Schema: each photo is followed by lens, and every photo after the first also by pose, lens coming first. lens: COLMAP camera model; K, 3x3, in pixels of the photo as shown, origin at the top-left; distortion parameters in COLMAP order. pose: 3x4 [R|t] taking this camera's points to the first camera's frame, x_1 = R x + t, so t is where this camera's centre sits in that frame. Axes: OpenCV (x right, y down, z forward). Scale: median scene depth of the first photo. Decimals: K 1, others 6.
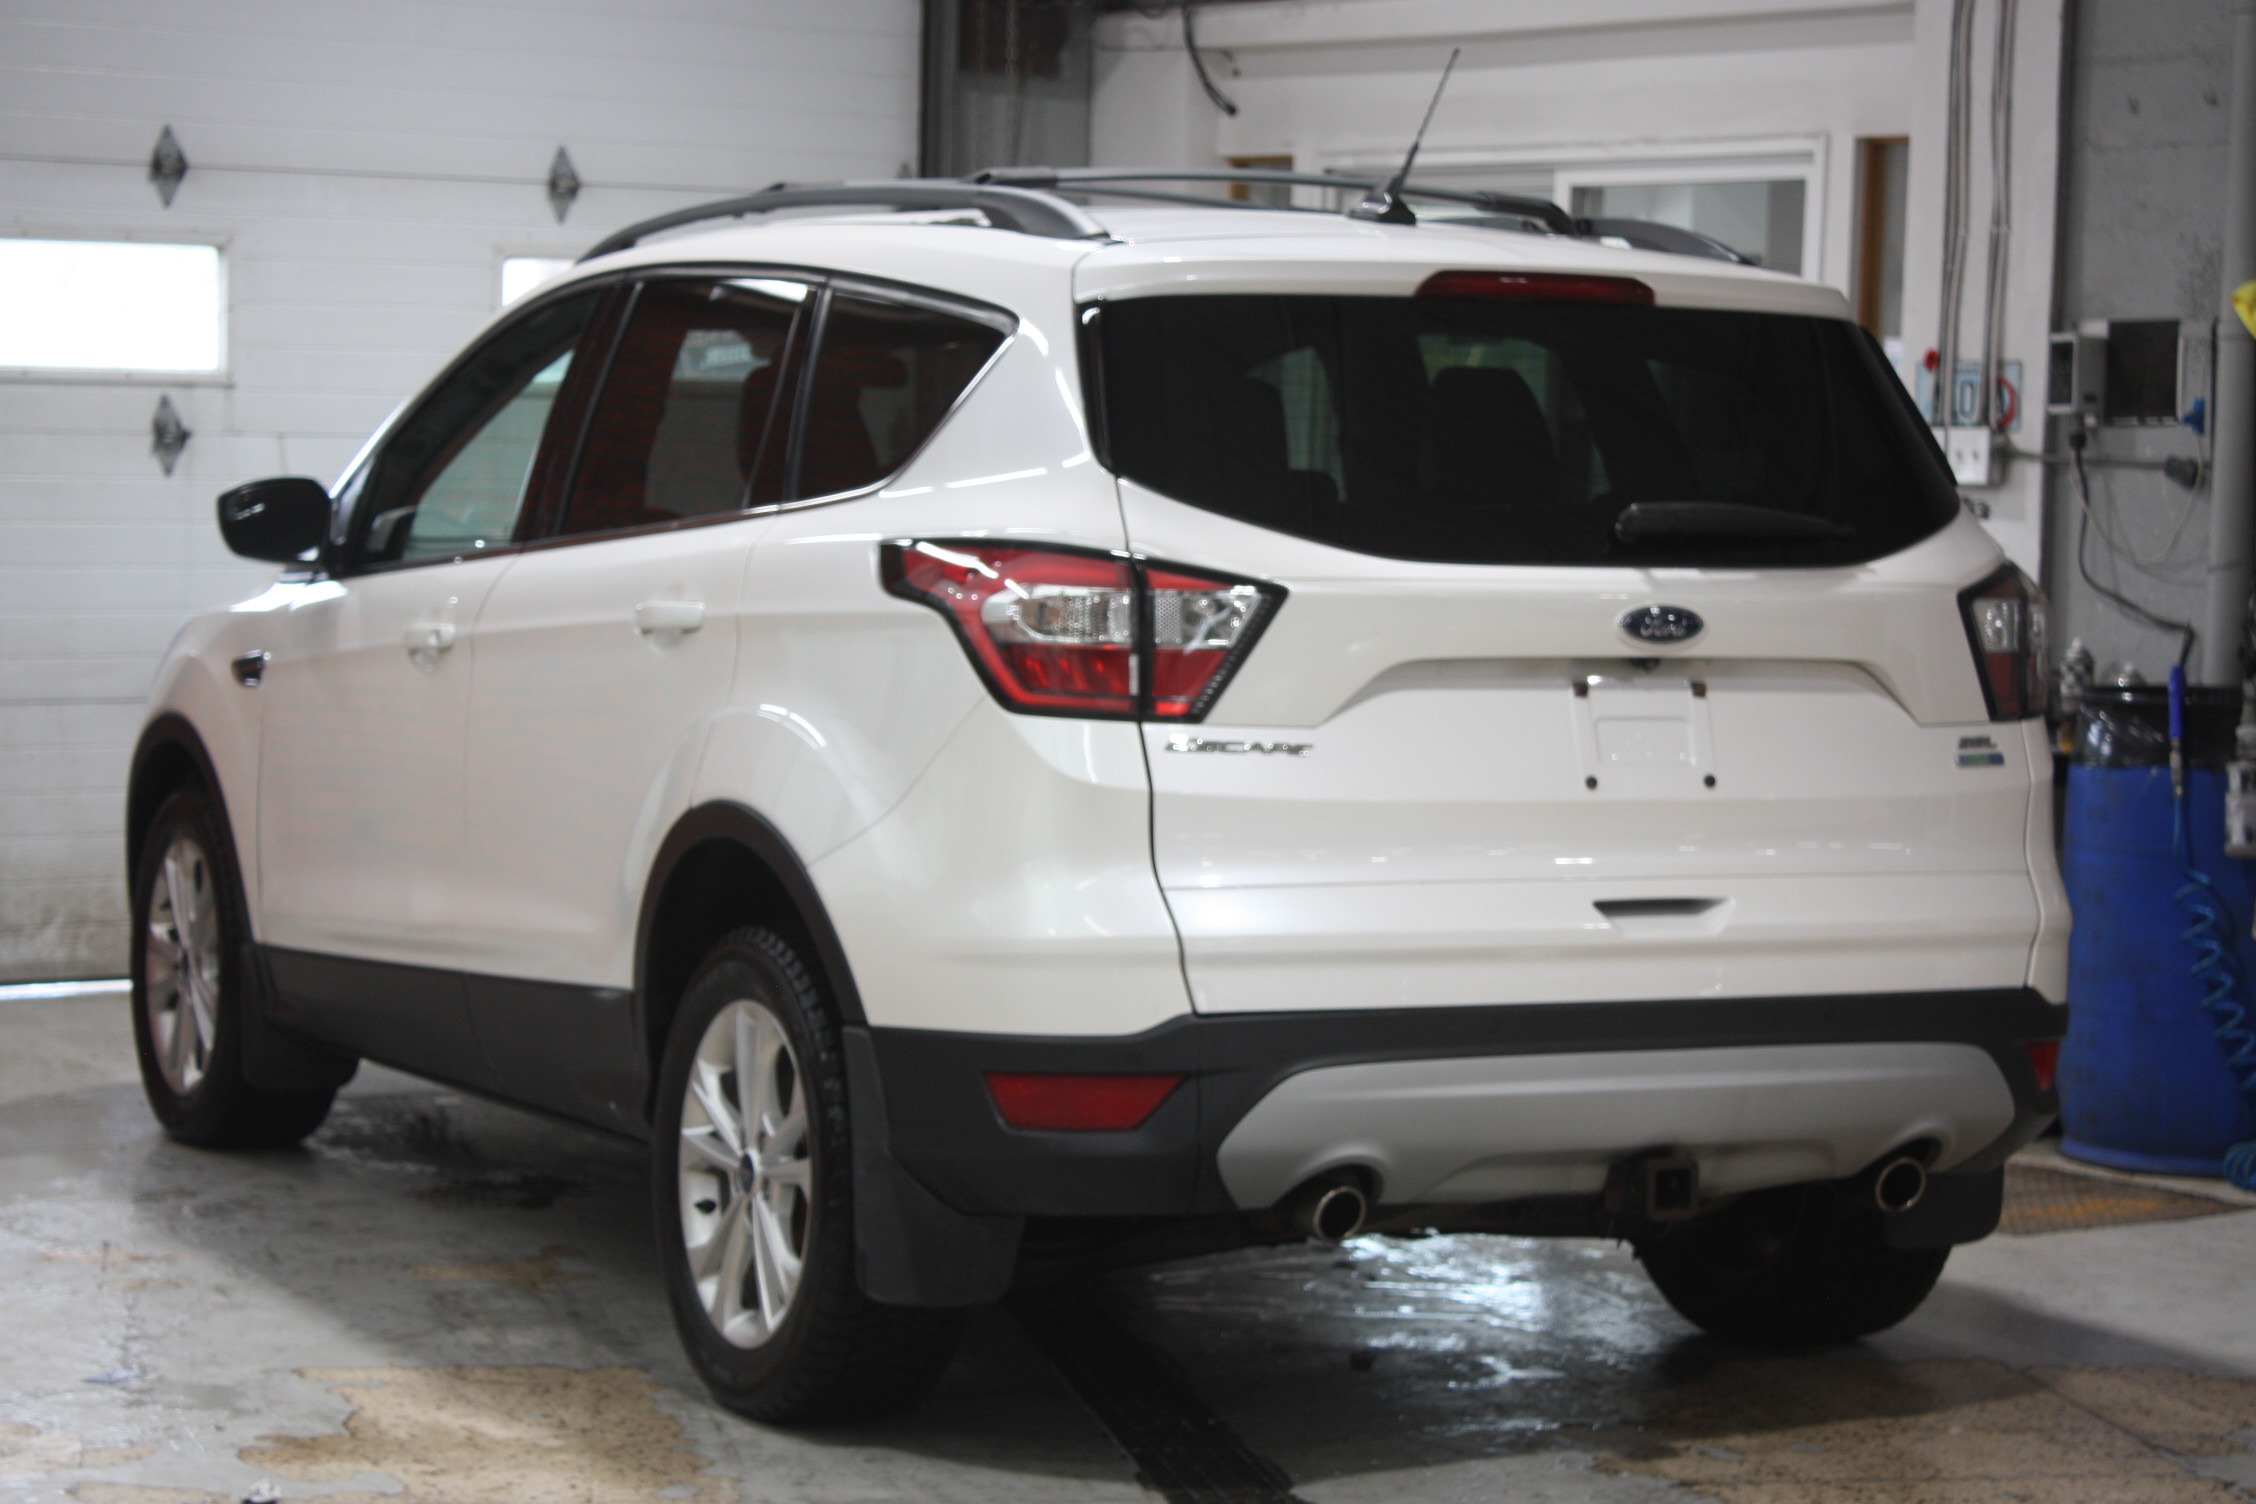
lens RADIAL K [[5073.4, 0, 1128.0], [0, 5073.4, 752.0], [0, 0, 1]] dist [0.067299, -0.135372]
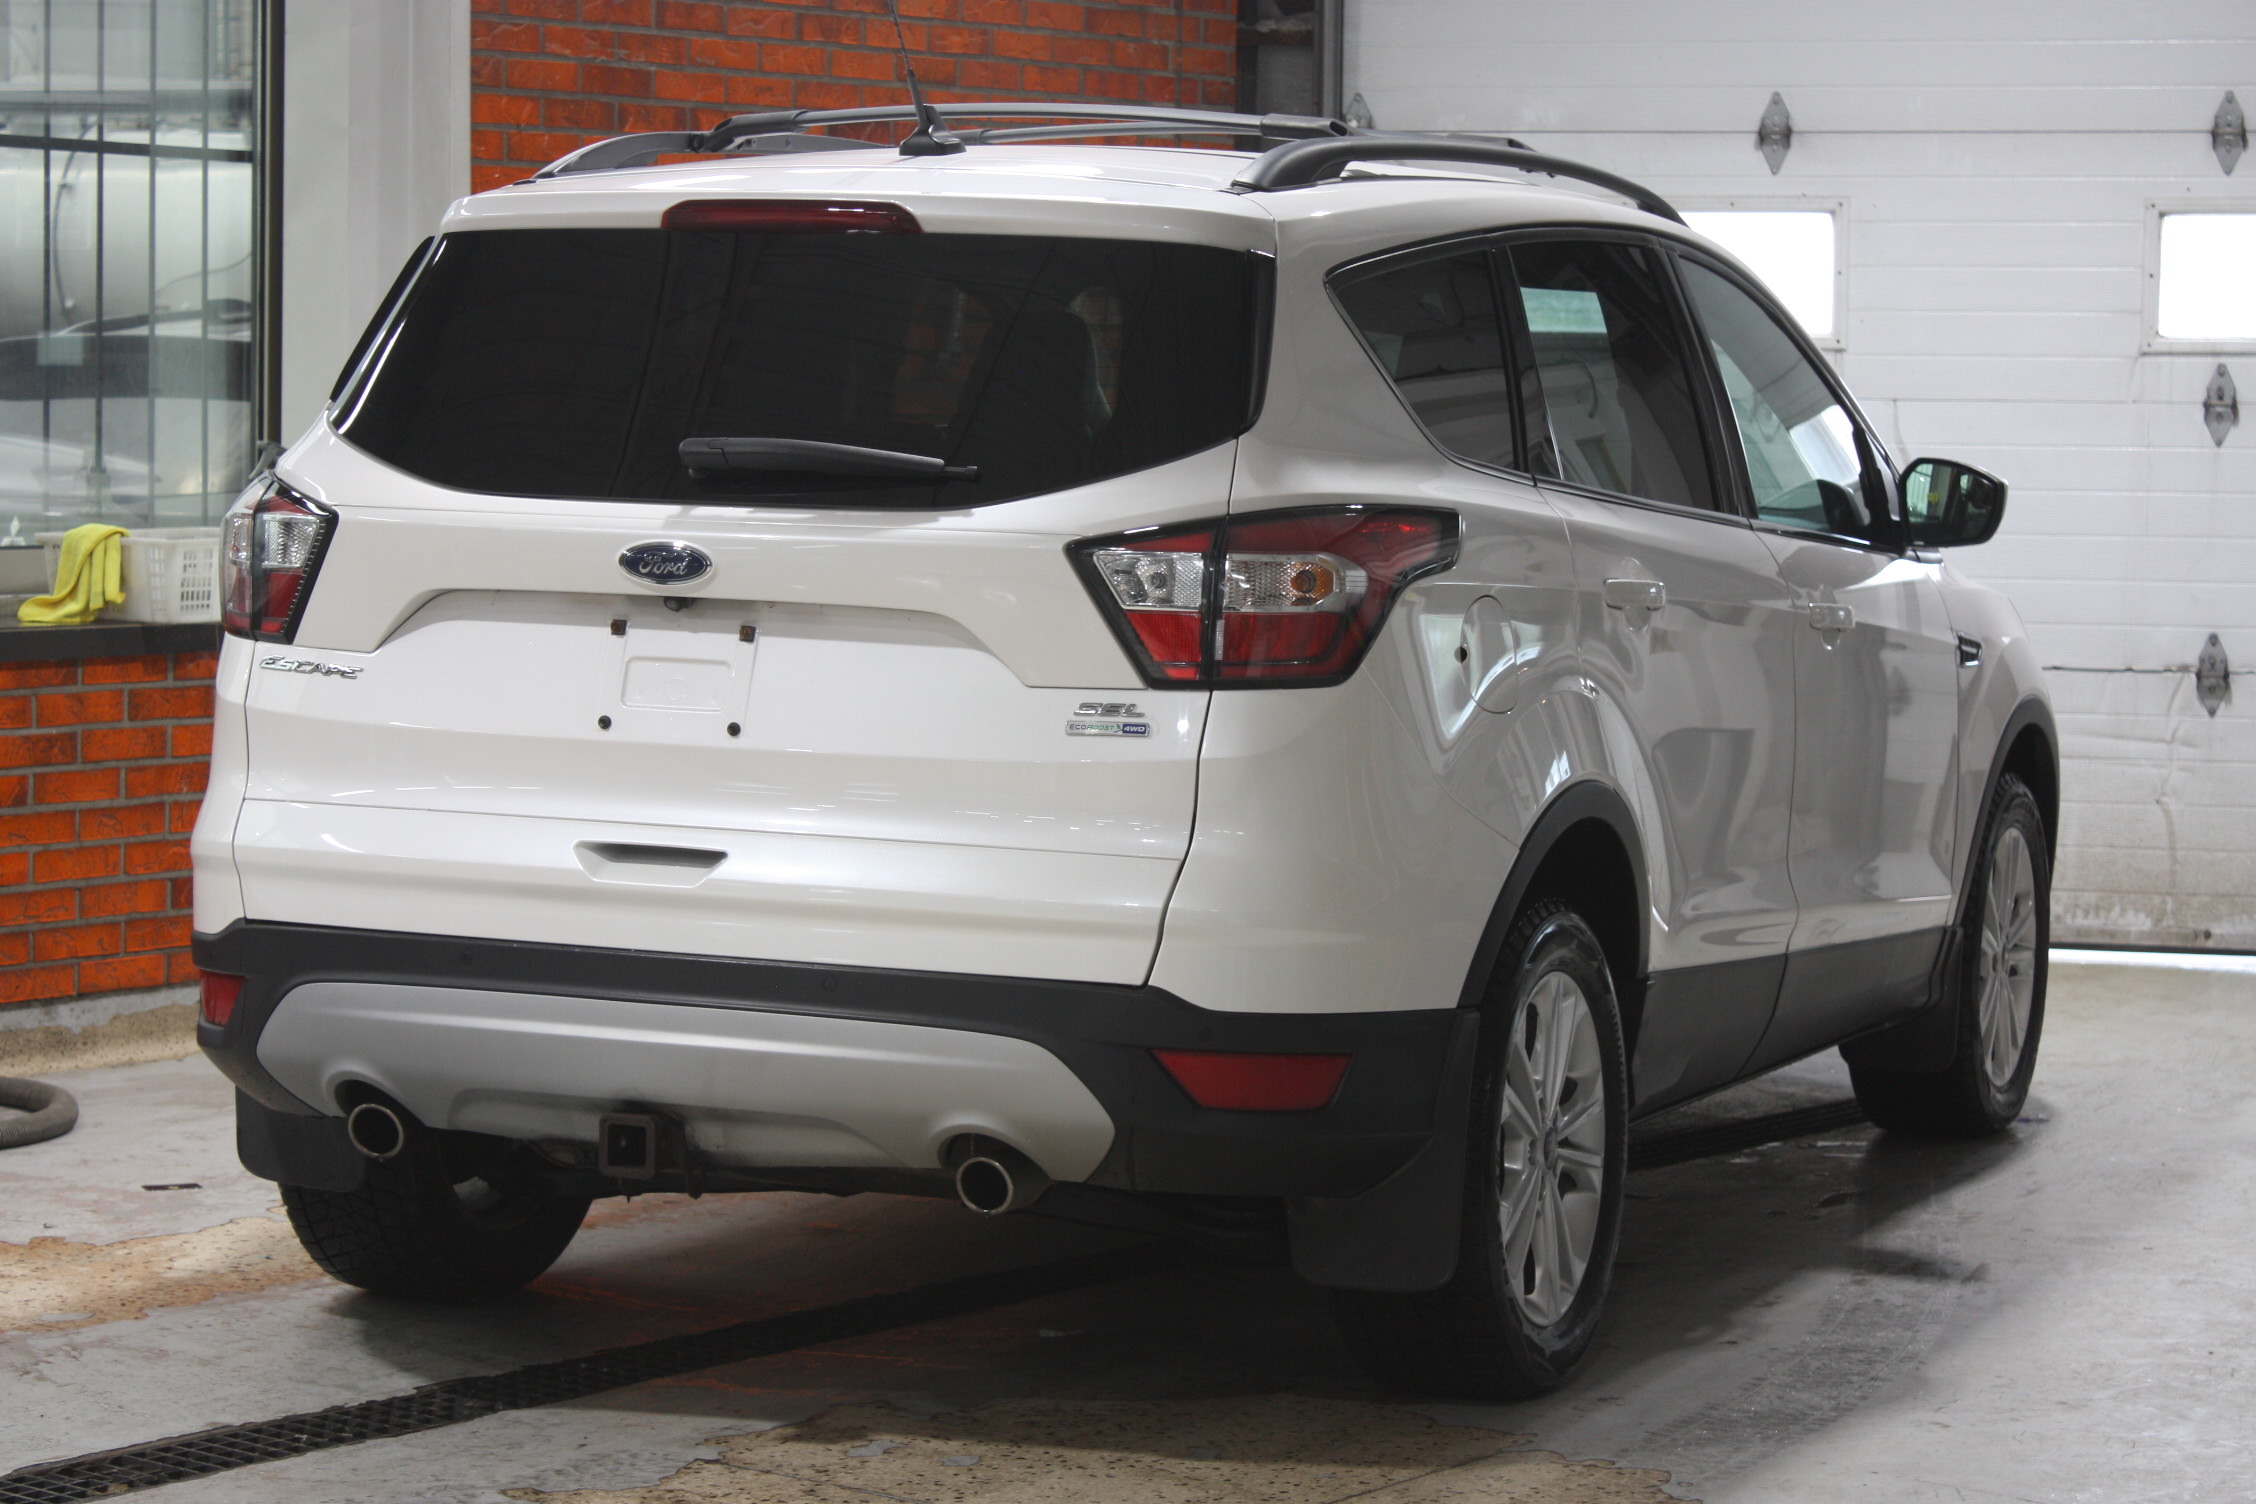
lens RADIAL K [[5073.4, 0, 1128.0], [0, 5073.4, 752.0], [0, 0, 1]] dist [0.067299, -0.135372]
pose [[0.663510, 0.052658, -0.746312, 0.881993], [-0.053112, 0.998319, 0.023219, -0.016199], [0.746280, 0.024232, 0.665191, 0.423527]]
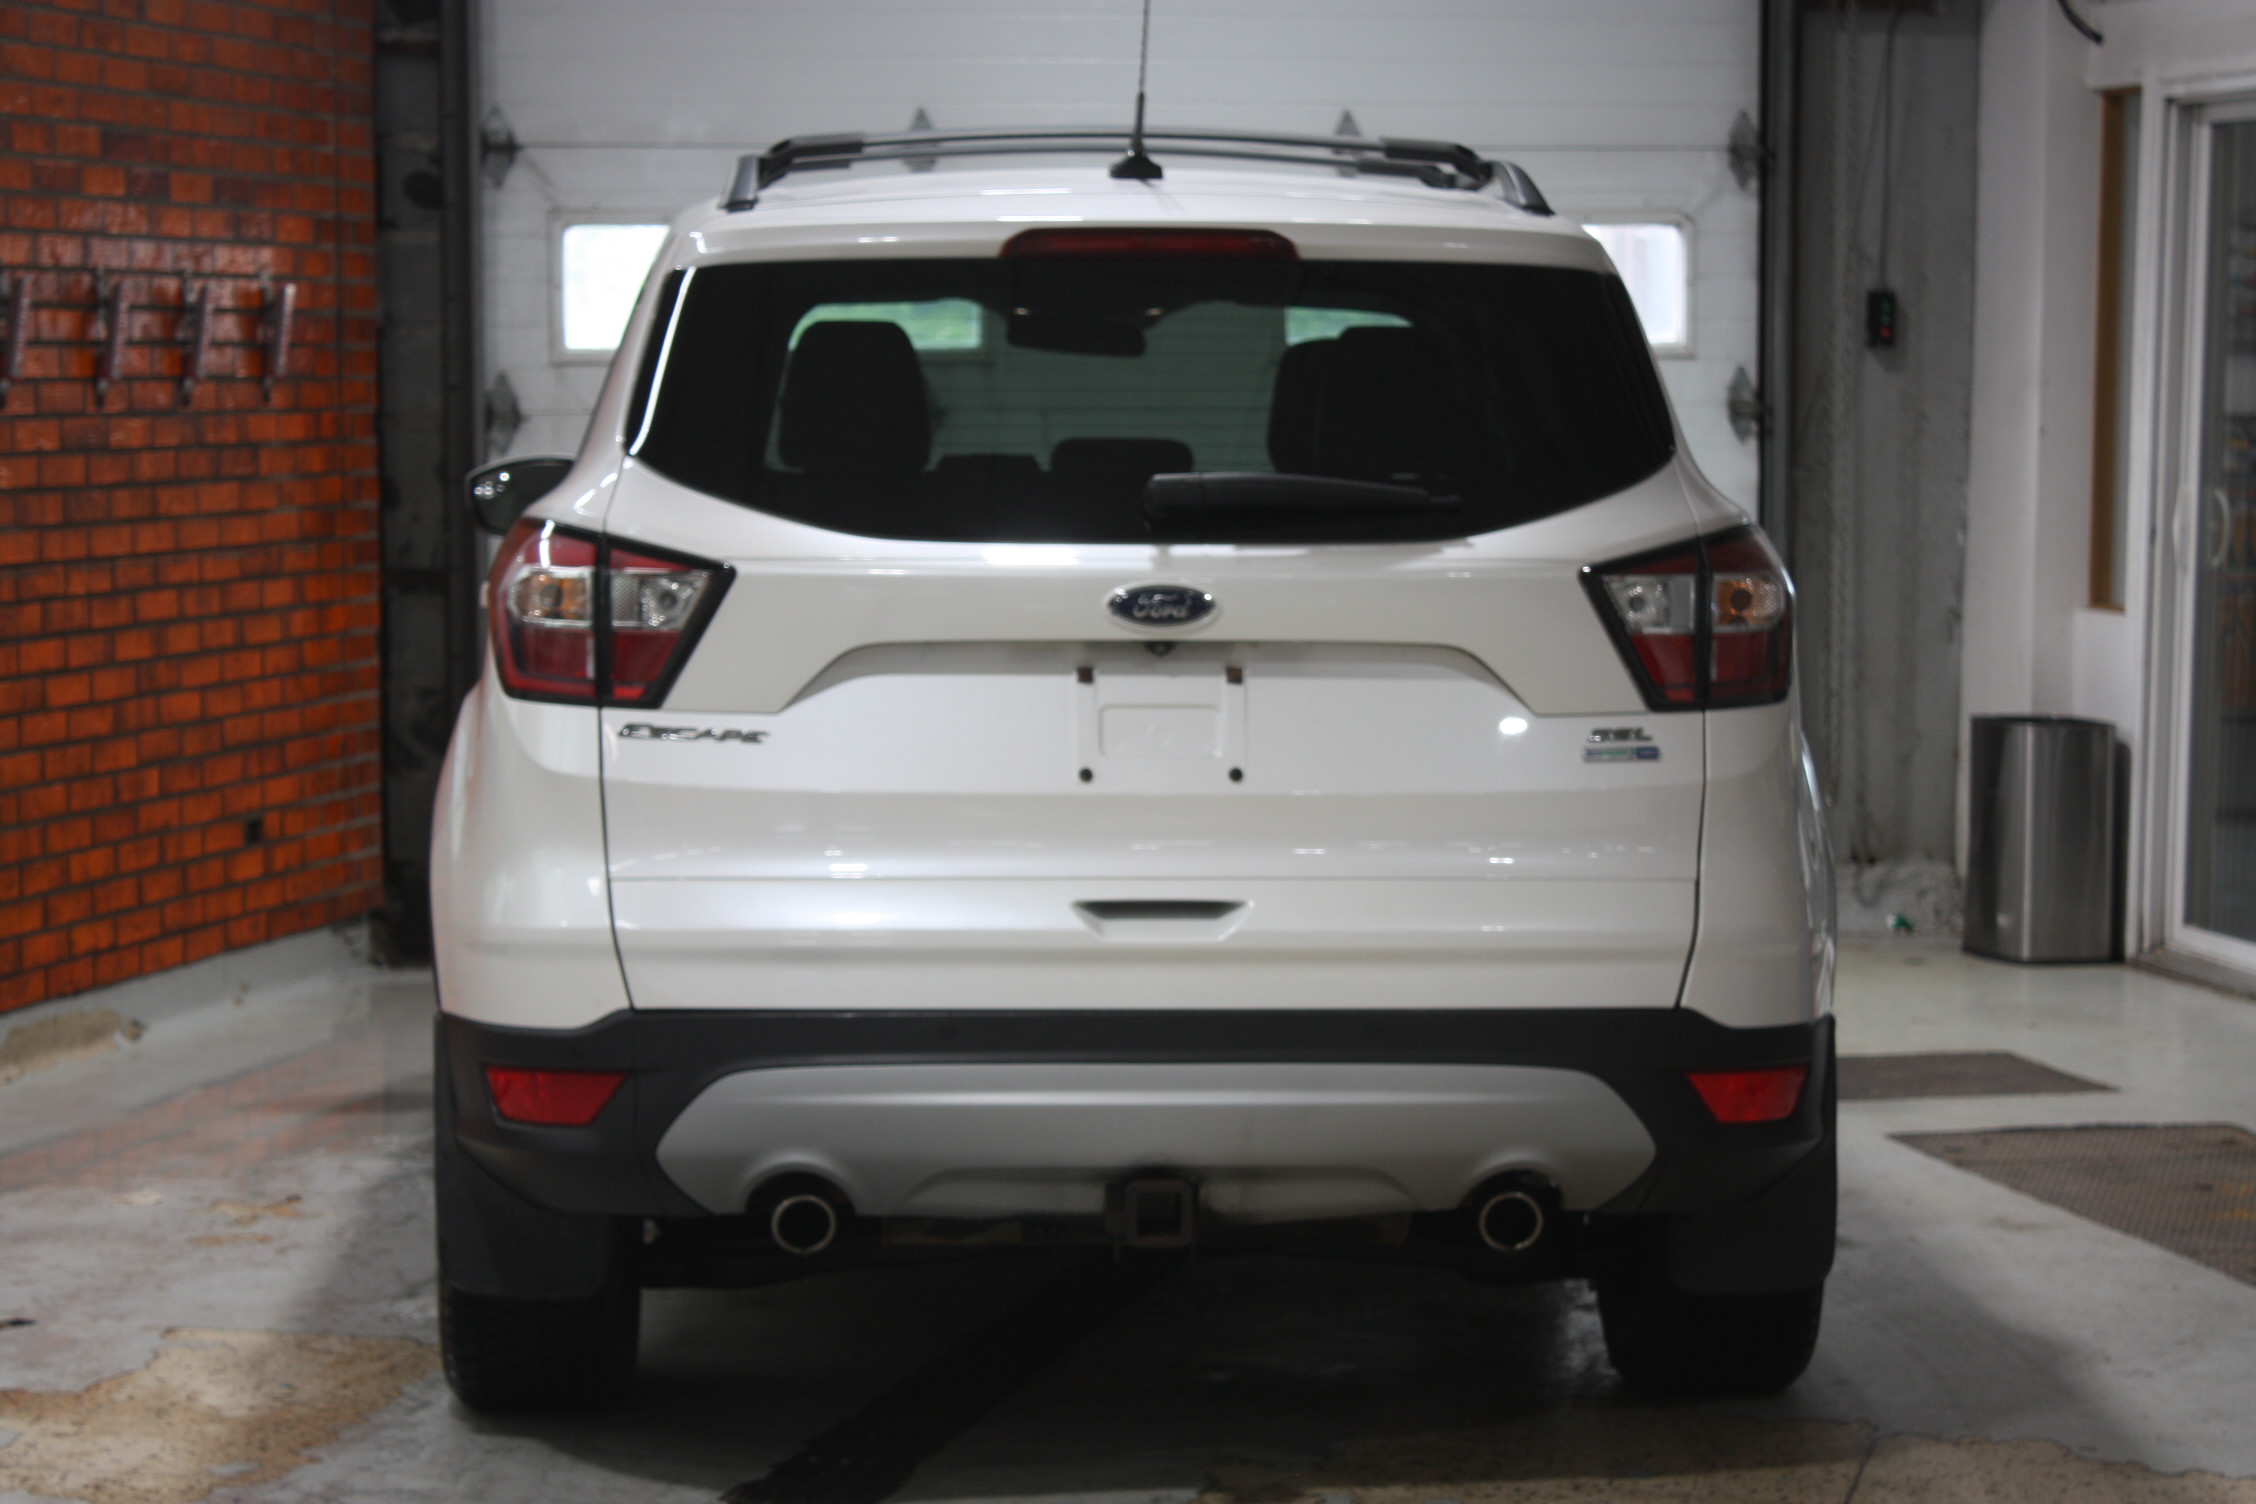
lens RADIAL K [[5073.4, 0, 1128.0], [0, 5073.4, 752.0], [0, 0, 1]] dist [0.067299, -0.135372]
pose [[0.912425, 0.010787, -0.409102, 0.477328], [-0.007333, 0.999923, 0.010011, -0.007525], [0.409178, -0.006135, 0.912434, 0.151090]]
